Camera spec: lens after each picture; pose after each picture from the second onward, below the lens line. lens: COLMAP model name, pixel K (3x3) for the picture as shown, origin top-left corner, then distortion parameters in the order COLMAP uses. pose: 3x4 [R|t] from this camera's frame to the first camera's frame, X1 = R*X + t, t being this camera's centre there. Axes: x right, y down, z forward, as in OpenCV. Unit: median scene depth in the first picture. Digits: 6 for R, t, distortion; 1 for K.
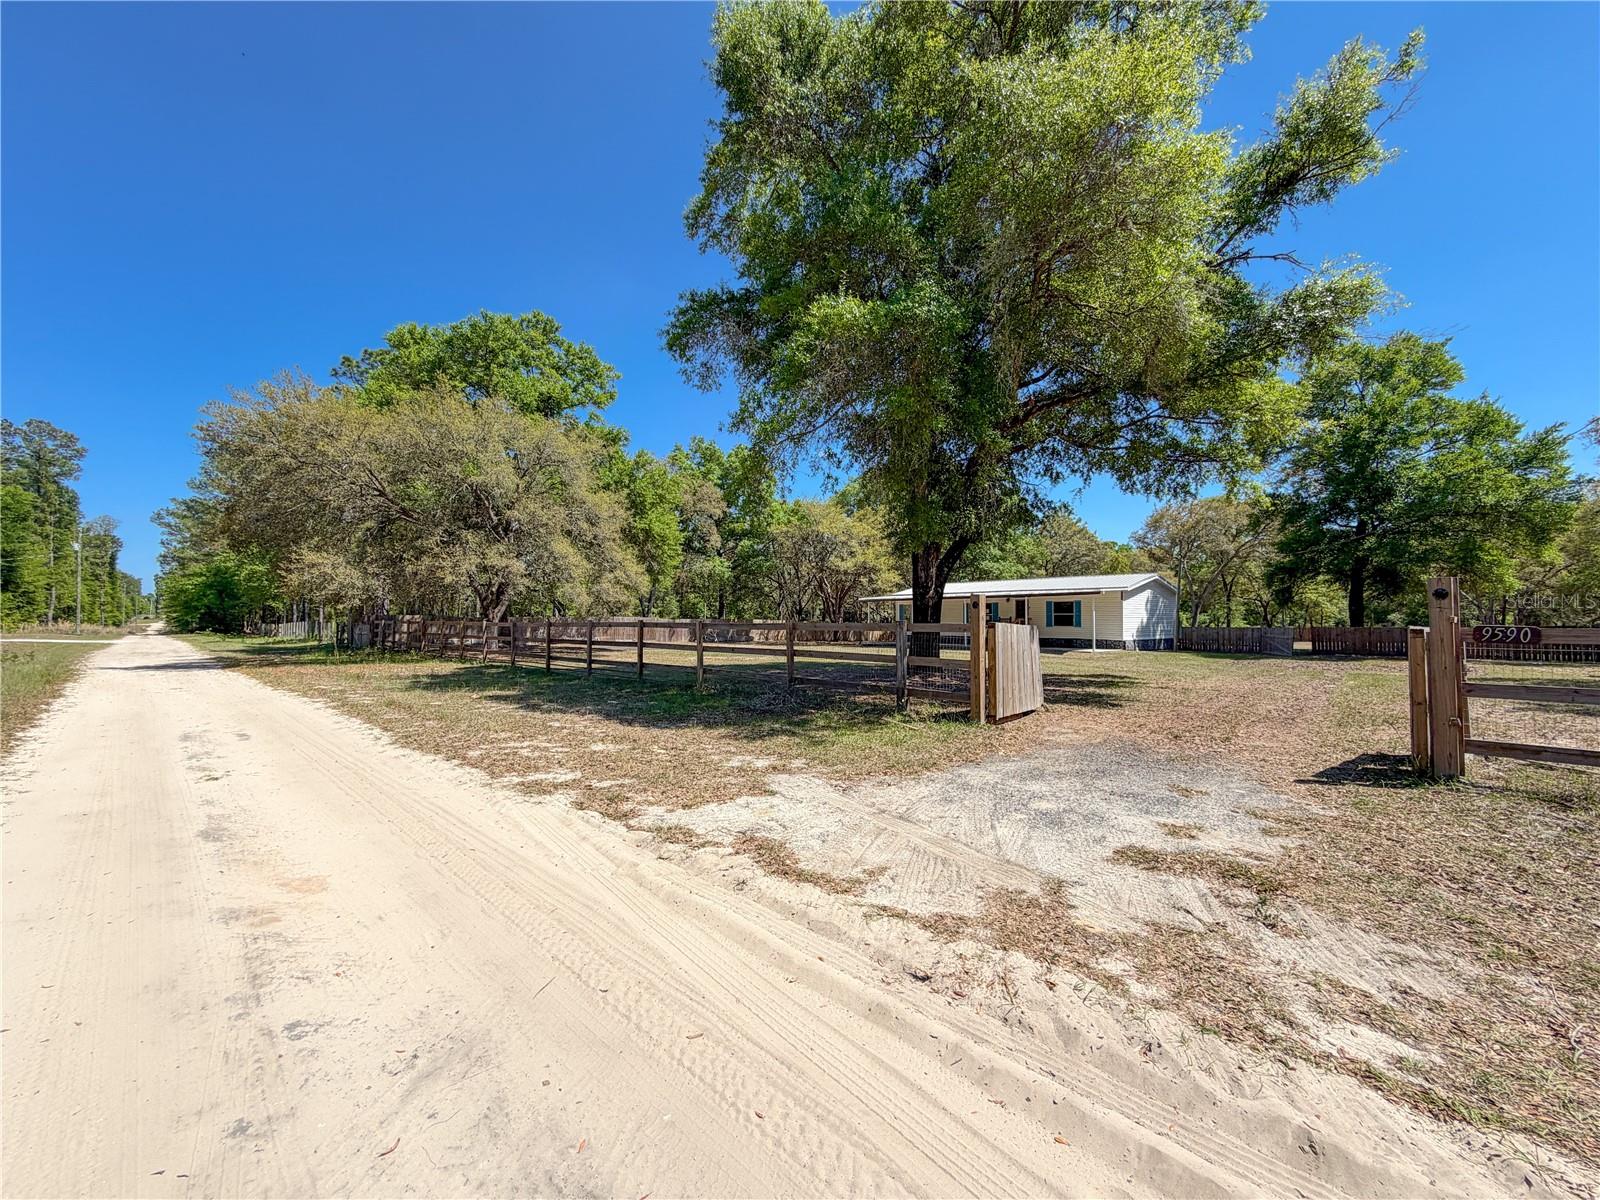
lens RADIAL K [[640.5, 0, 800.0], [0, 640.5, 600.0], [0, 0, 1]] dist [0.000966, 0.000488]
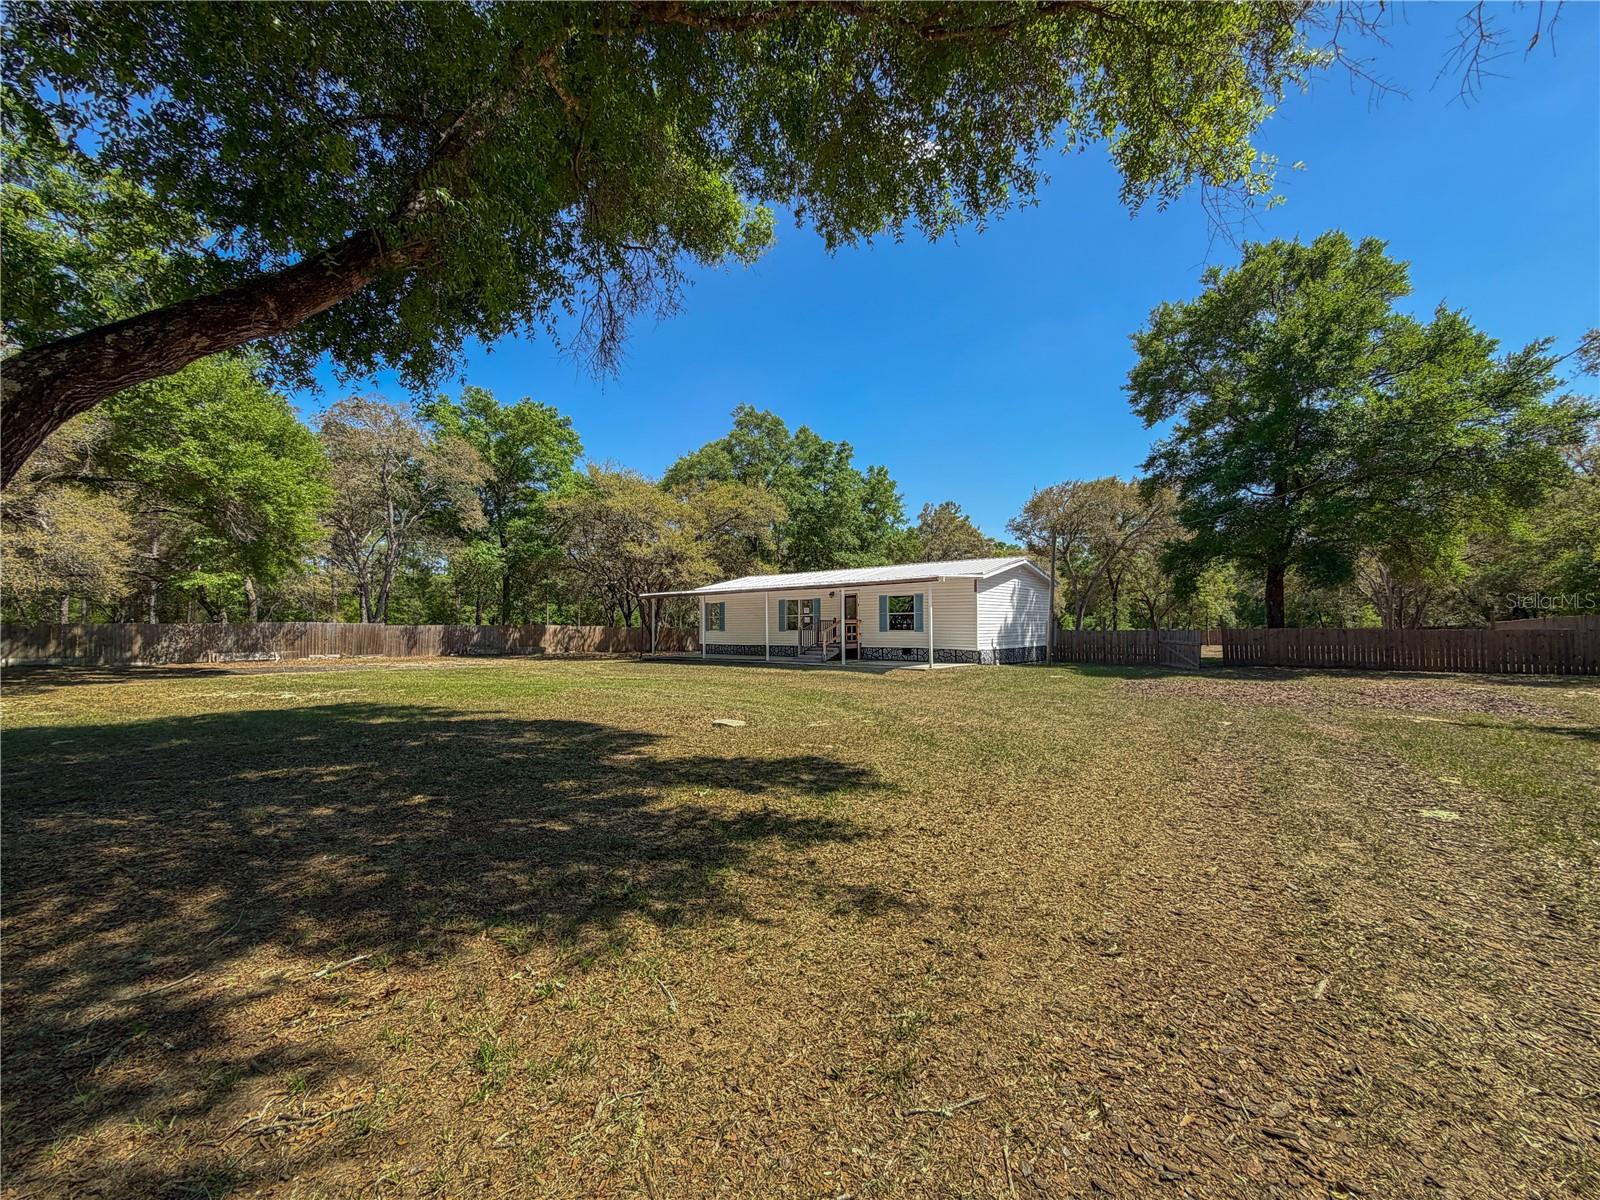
lens RADIAL K [[647.5, 0, 800.0], [0, 647.5, 600.0], [0, 0, 1]] dist [0.001367, -0.000132]
pose [[0.990248, -0.000999, 0.139311, 0.216133], [0.002392, 0.999949, -0.009828, 0.015215], [-0.139294, 0.010065, 0.990200, 0.331621]]
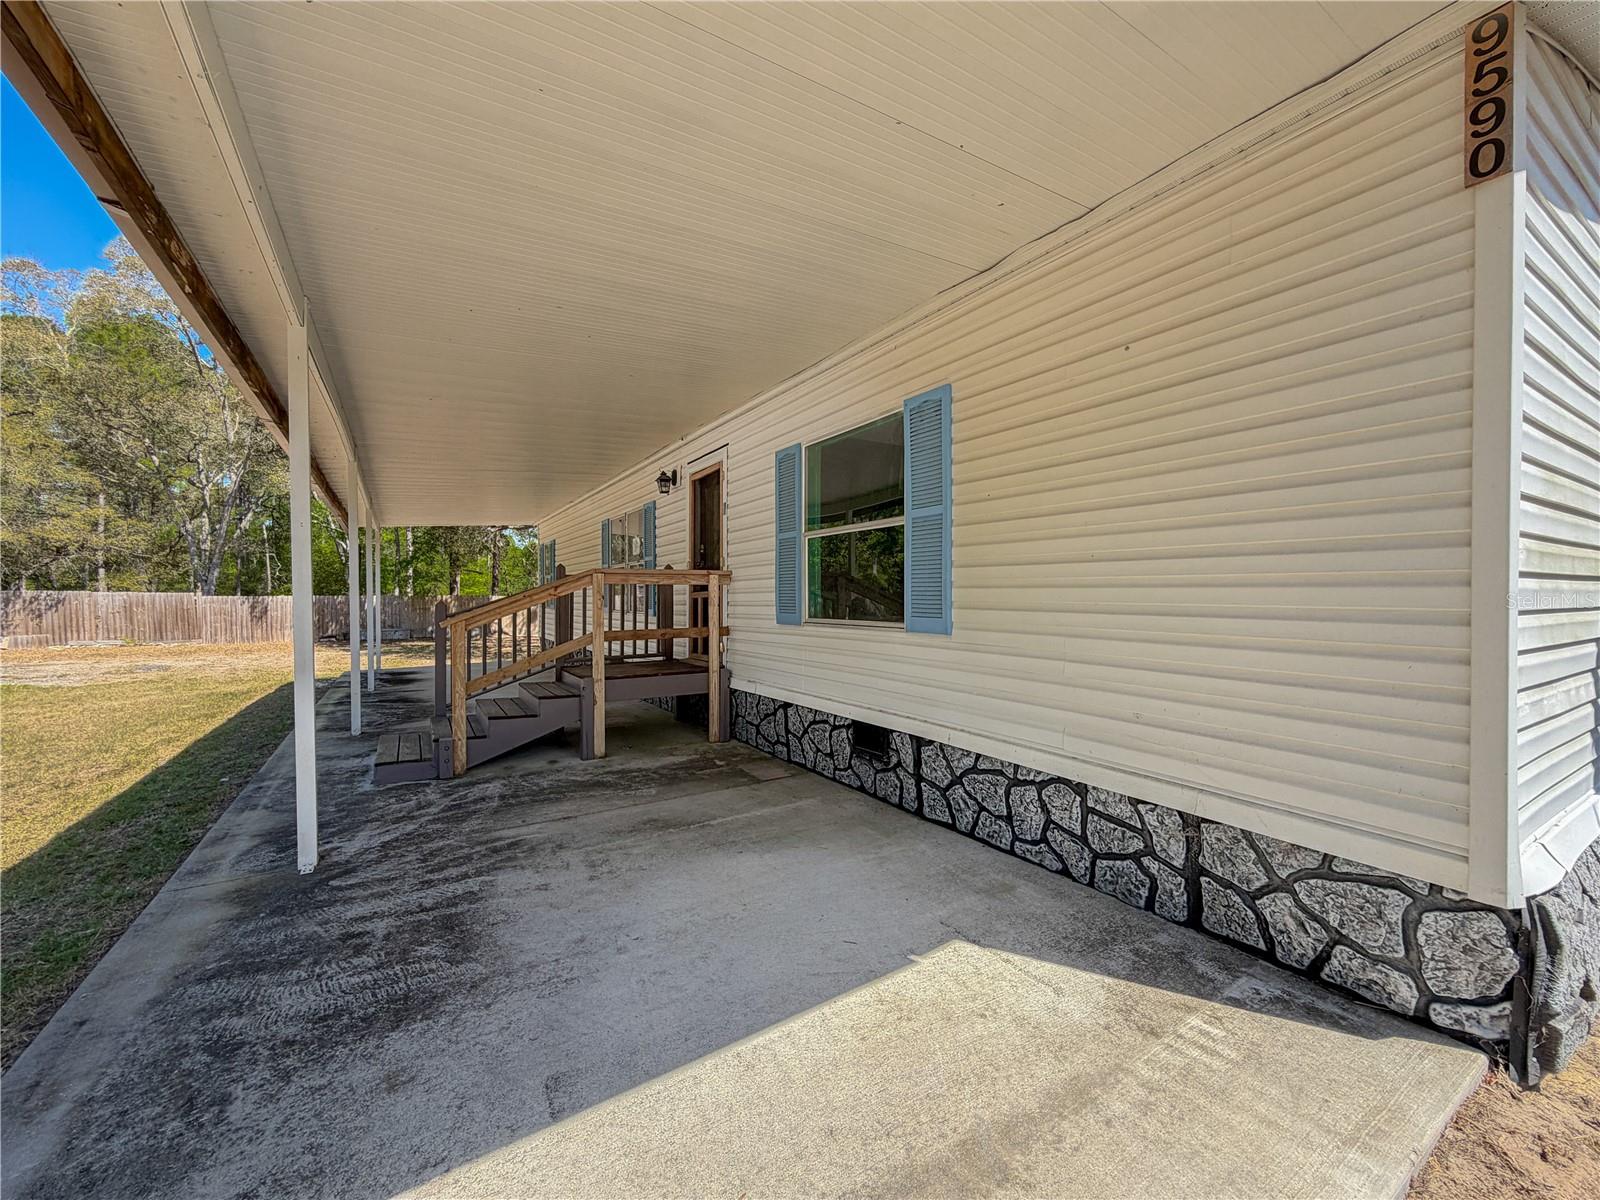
lens RADIAL K [[640.5, 0, 800.0], [0, 640.5, 600.0], [0, 0, 1]] dist [0.000966, 0.000488]
pose [[0.991071, -0.010921, -0.132888, 0.447125], [0.016291, 0.999091, 0.039388, 0.033542], [0.132337, -0.041201, 0.990348, 0.930522]]
